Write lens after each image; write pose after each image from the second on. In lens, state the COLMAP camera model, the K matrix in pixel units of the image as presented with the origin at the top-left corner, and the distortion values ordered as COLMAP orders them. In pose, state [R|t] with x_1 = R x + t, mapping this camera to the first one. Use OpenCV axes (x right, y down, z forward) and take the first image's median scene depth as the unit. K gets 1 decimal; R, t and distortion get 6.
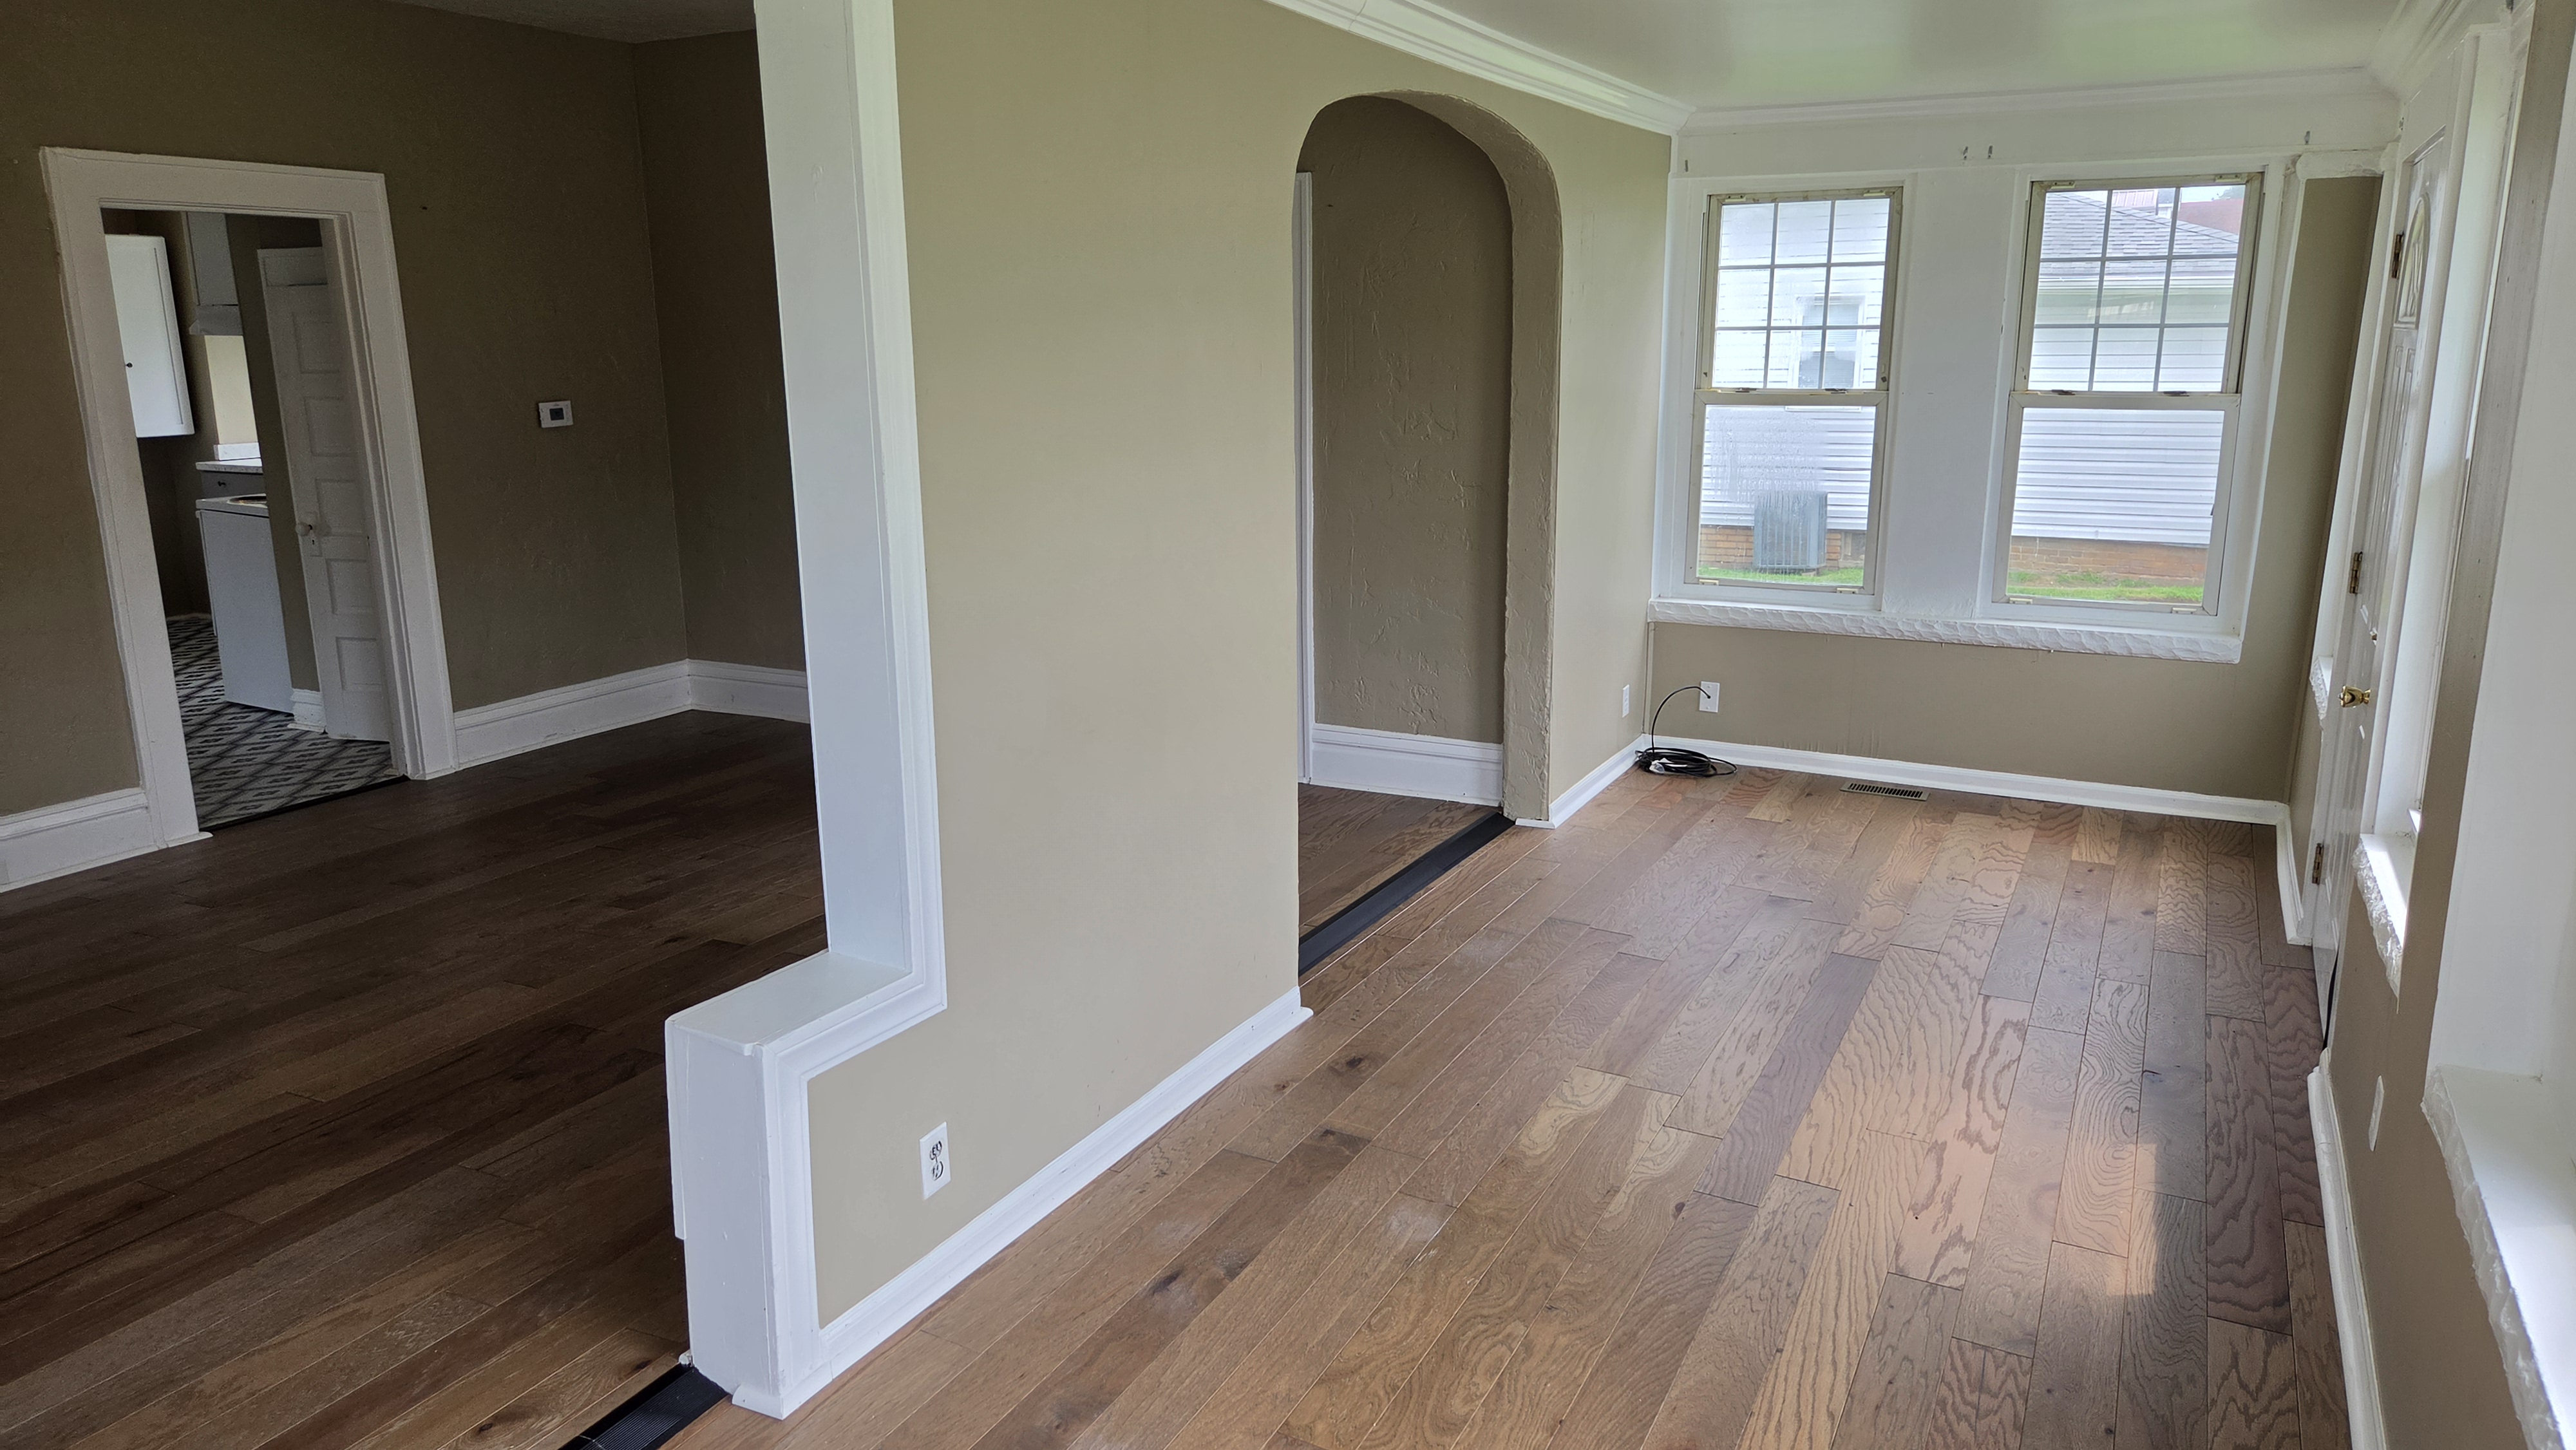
lens RADIAL K [[1710.6, 0, 1324.8], [0, 1710.6, 717.9], [0, 0, 1]] dist [0.084654, -0.090398]
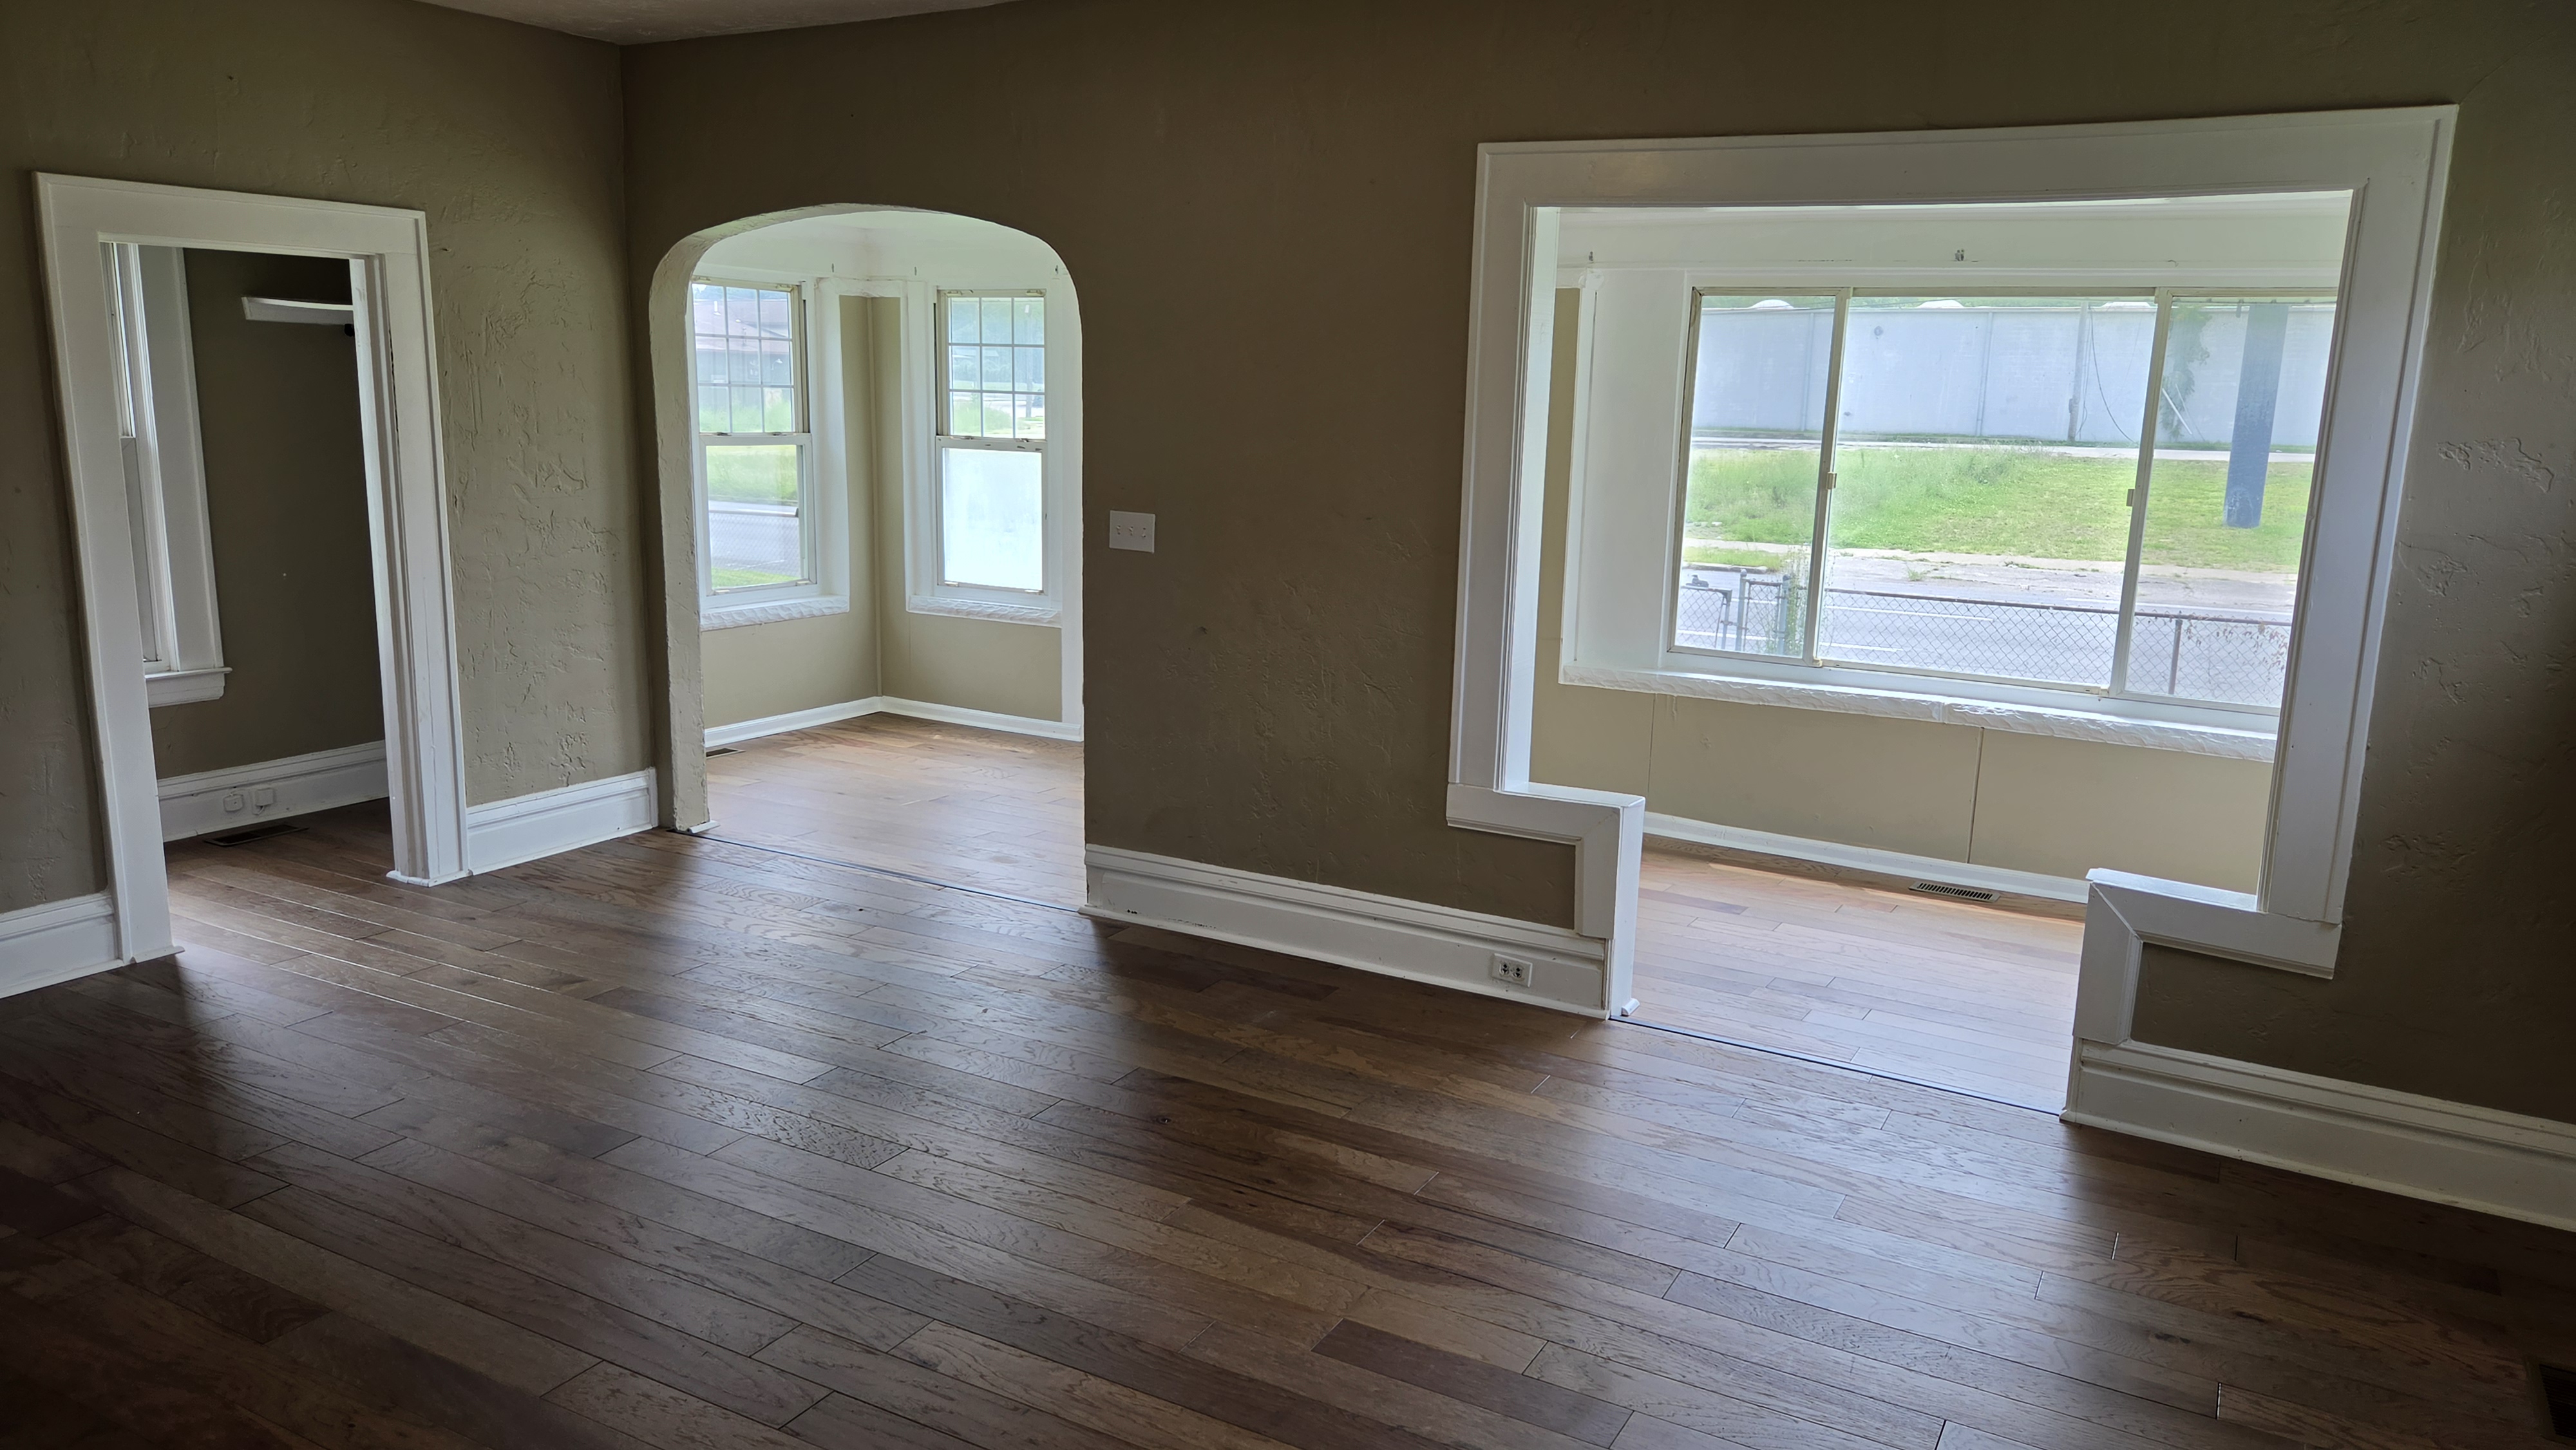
lens RADIAL K [[1710.6, 0, 1324.8], [0, 1710.6, 717.9], [0, 0, 1]] dist [0.084654, -0.090398]
pose [[0.027703, -0.181275, 0.983042, -1.009997], [0.180578, 0.968148, 0.173440, -0.136242], [-0.983170, 0.172711, 0.059555, 0.557808]]
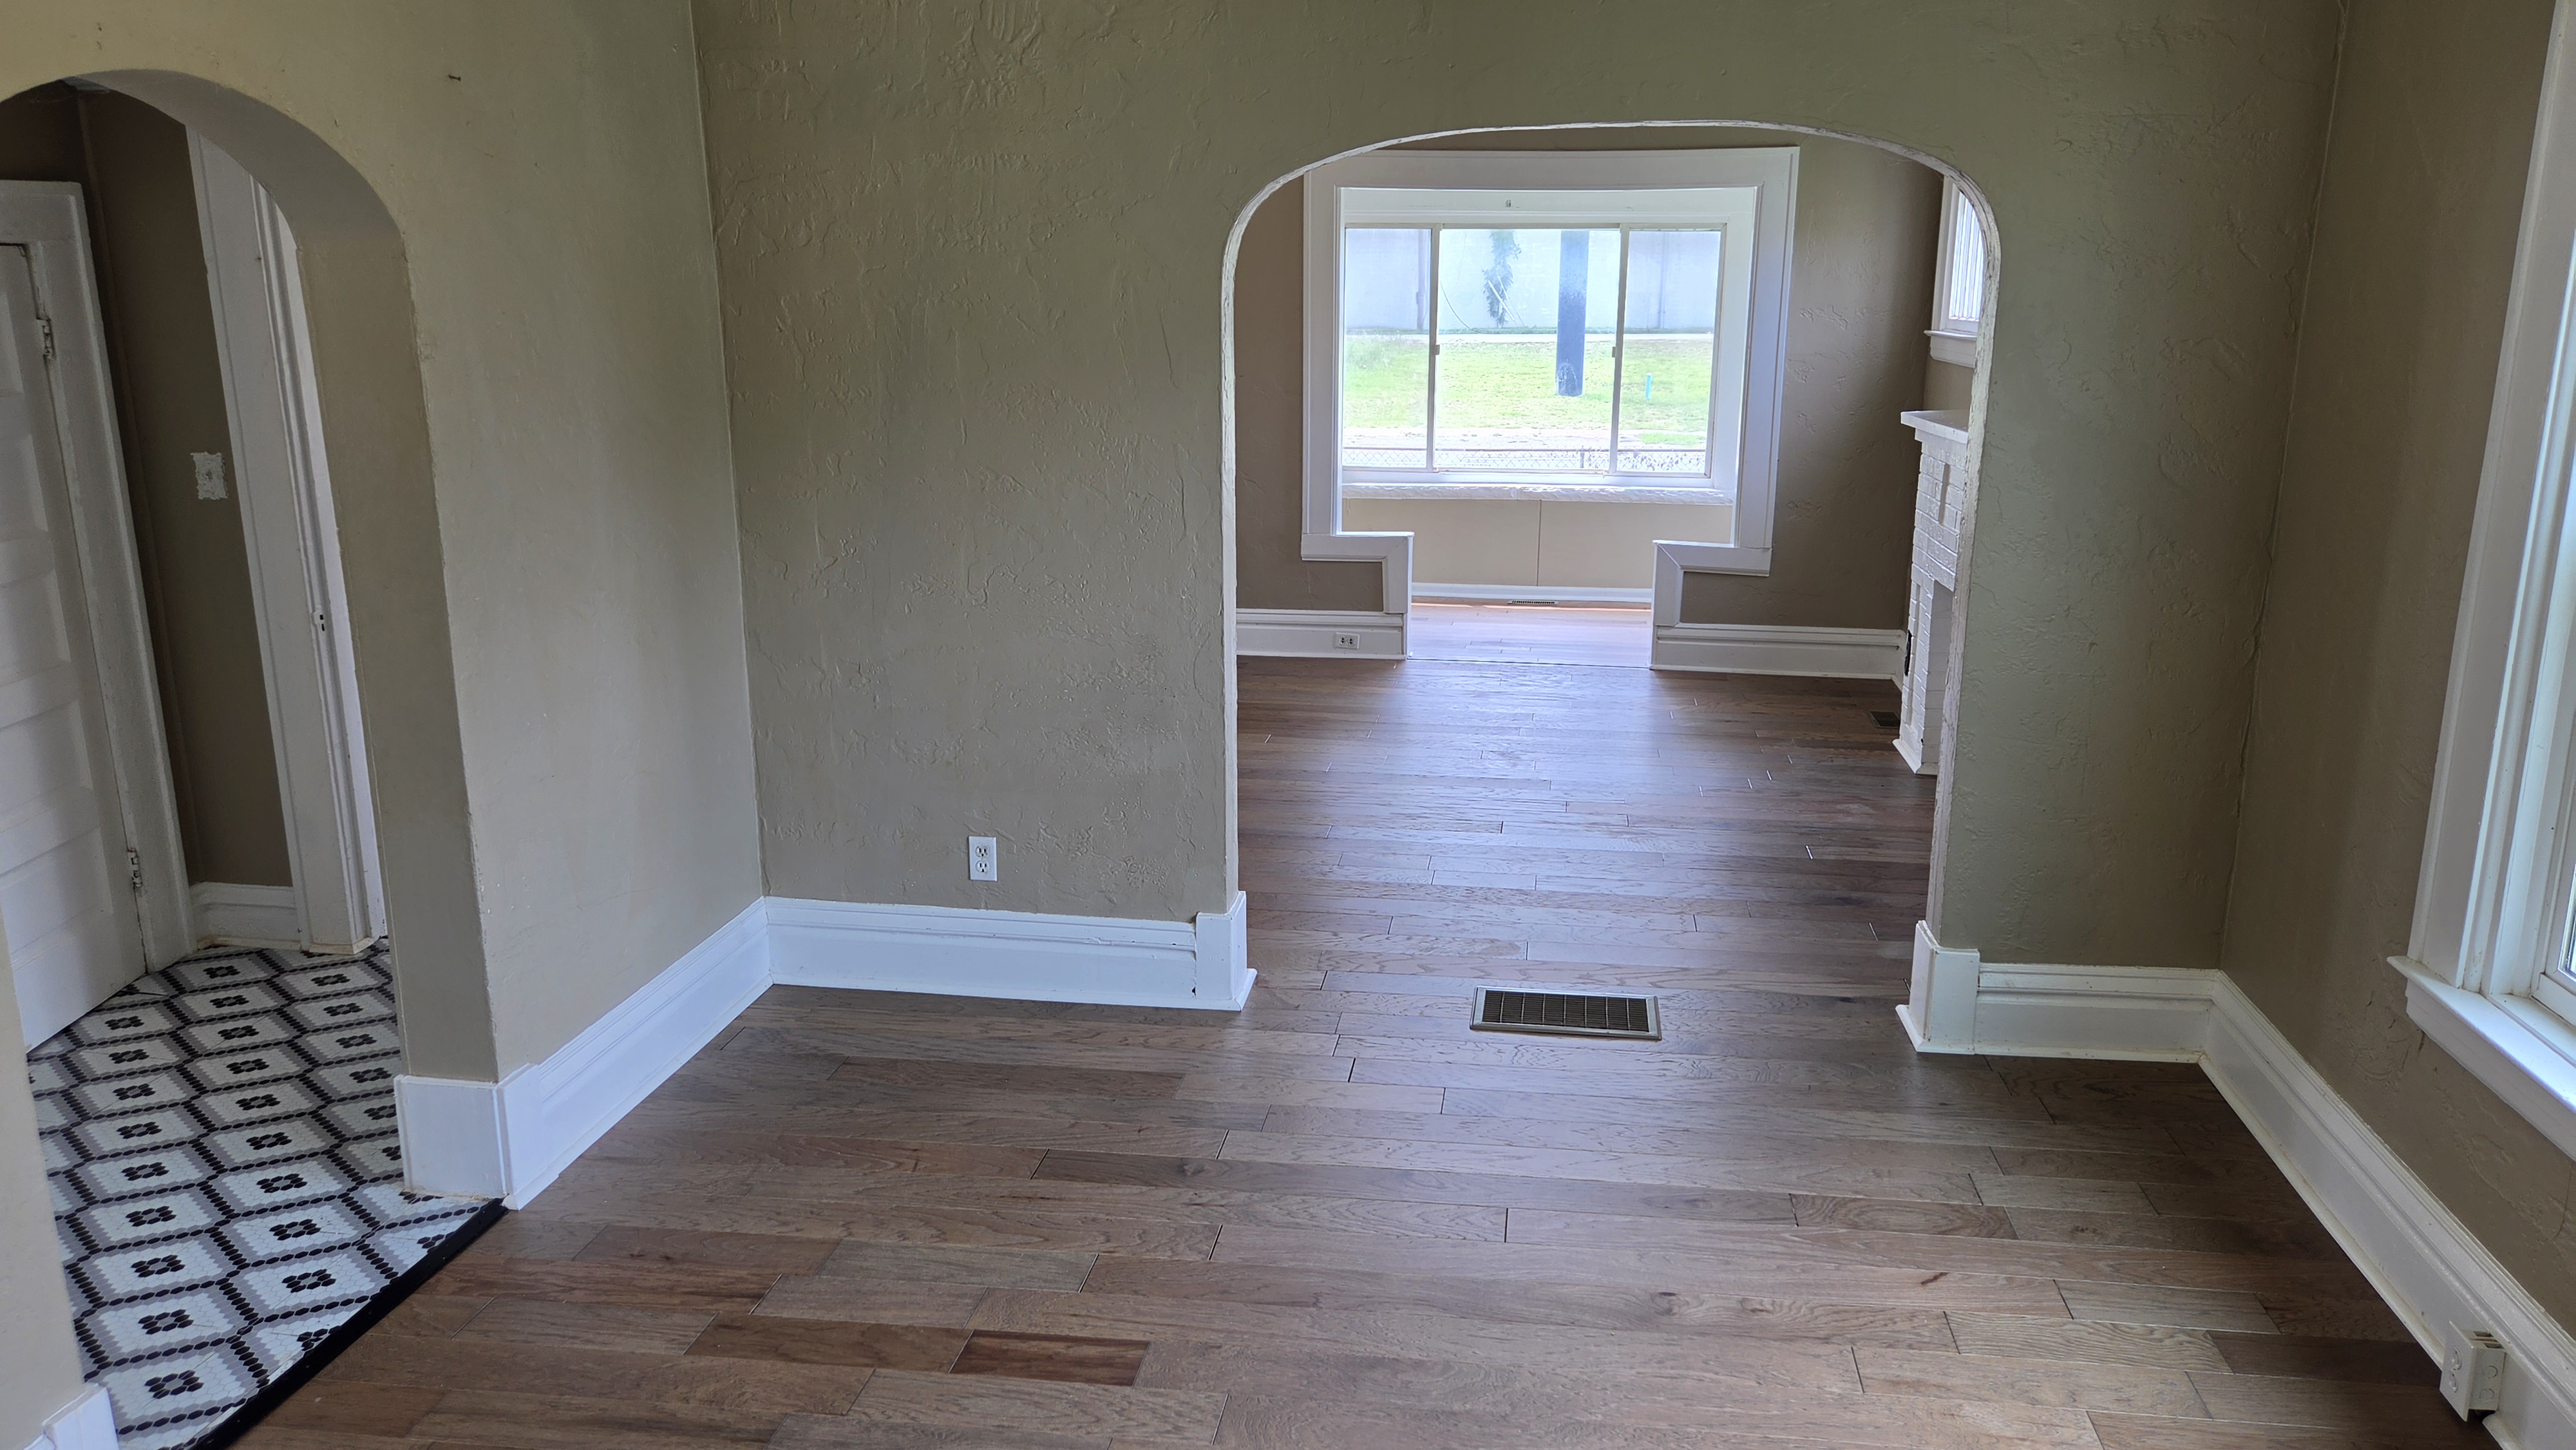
lens RADIAL K [[1710.6, 0, 1324.8], [0, 1710.6, 717.9], [0, 0, 1]] dist [0.084654, -0.090398]
pose [[-0.328868, -0.219633, 0.918481, -1.557848], [0.193832, 0.936175, 0.293267, -0.221379], [-0.924270, 0.274477, -0.265306, 0.980986]]
